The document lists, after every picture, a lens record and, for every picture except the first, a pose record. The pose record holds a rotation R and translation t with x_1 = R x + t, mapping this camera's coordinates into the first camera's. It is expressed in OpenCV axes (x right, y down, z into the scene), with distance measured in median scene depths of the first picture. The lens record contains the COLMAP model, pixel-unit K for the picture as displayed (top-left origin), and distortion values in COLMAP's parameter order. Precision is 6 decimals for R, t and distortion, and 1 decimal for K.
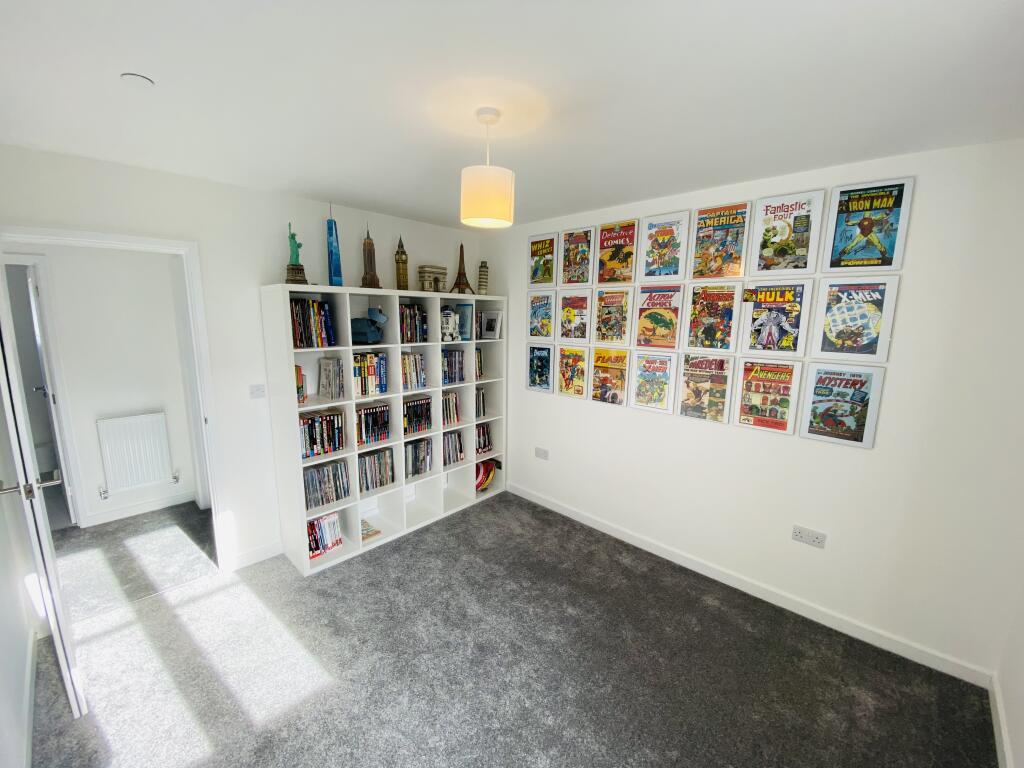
lens RADIAL K [[405.3, 0, 508.6], [0, 405.3, 385.1], [0, 0, 1]] dist [0.002056, -0.015294]
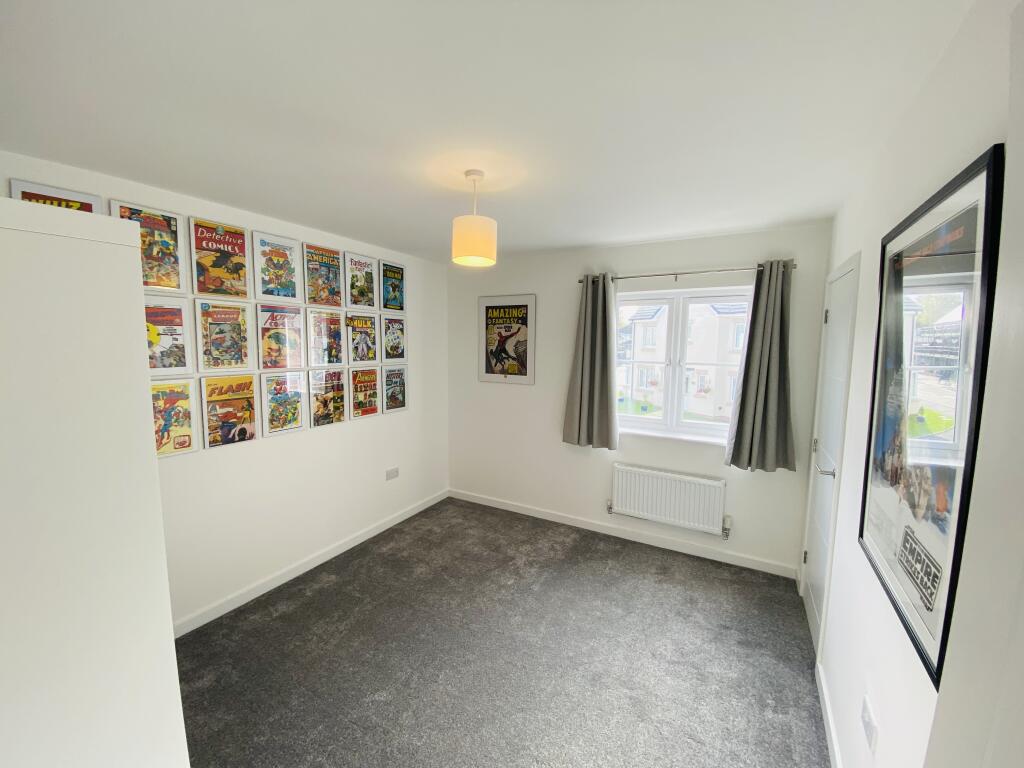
lens RADIAL K [[405.3, 0, 508.6], [0, 405.3, 385.1], [0, 0, 1]] dist [0.002056, -0.015294]
pose [[-0.250903, -0.113545, 0.961330, -0.806042], [0.152609, 0.976038, 0.155112, -0.135350], [-0.955907, 0.185625, -0.227563, 0.787886]]
